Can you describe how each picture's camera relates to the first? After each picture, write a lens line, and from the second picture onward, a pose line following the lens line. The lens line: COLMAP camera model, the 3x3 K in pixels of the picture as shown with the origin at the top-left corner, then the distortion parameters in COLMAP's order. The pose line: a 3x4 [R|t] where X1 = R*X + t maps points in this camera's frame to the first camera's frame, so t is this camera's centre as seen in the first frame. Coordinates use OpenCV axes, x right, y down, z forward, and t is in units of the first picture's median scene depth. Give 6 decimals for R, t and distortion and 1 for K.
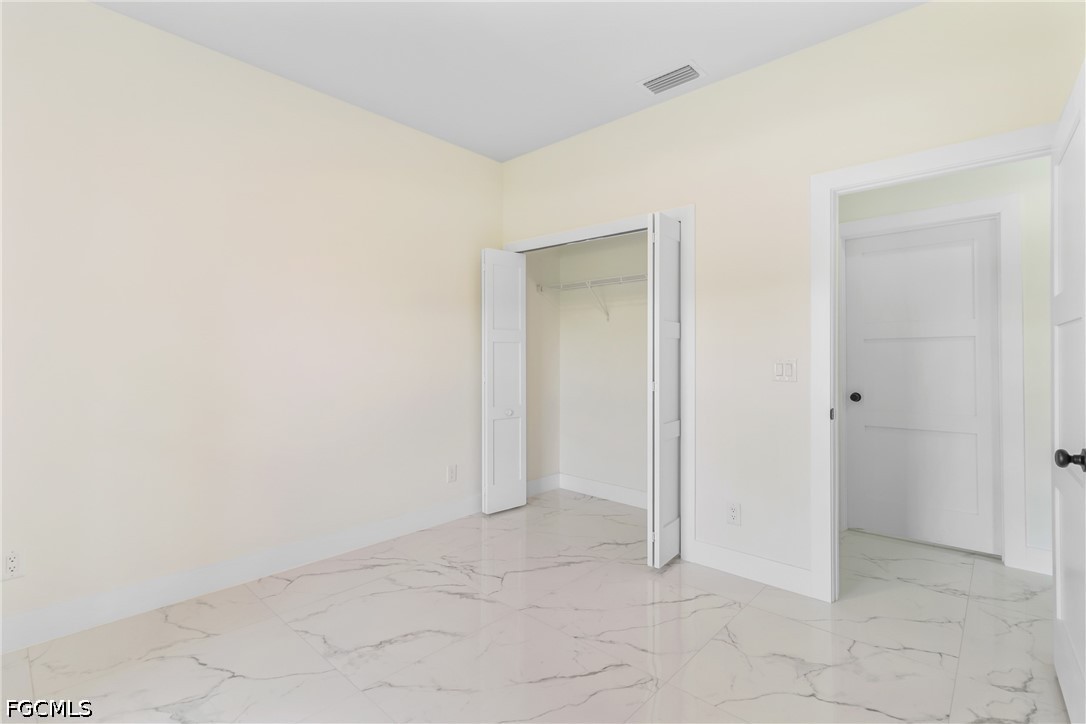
lens RADIAL K [[483.0, 0, 542.1], [0, 483.0, 357.2], [0, 0, 1]] dist [0.000603, -0.000031]
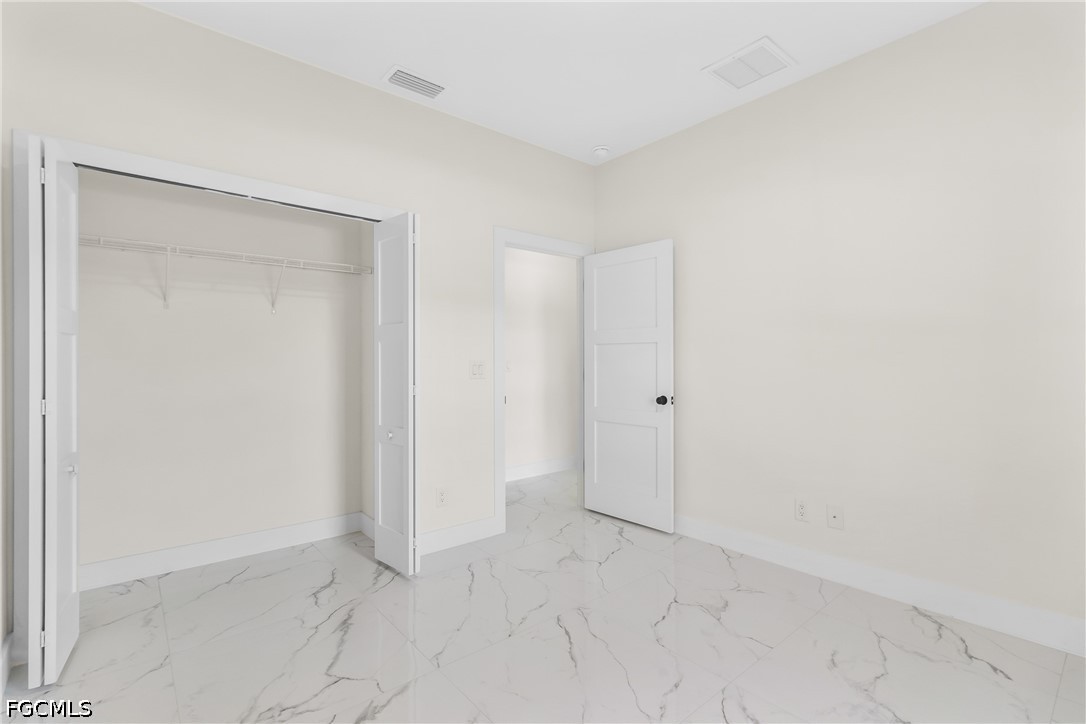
lens RADIAL K [[483.0, 0, 542.1], [0, 483.0, 357.2], [0, 0, 1]] dist [0.000603, -0.000031]
pose [[0.168208, 0.006510, 0.985730, -0.574702], [0.007950, 0.999937, -0.007960, 0.004481], [-0.985720, 0.009176, 0.168145, 0.476918]]
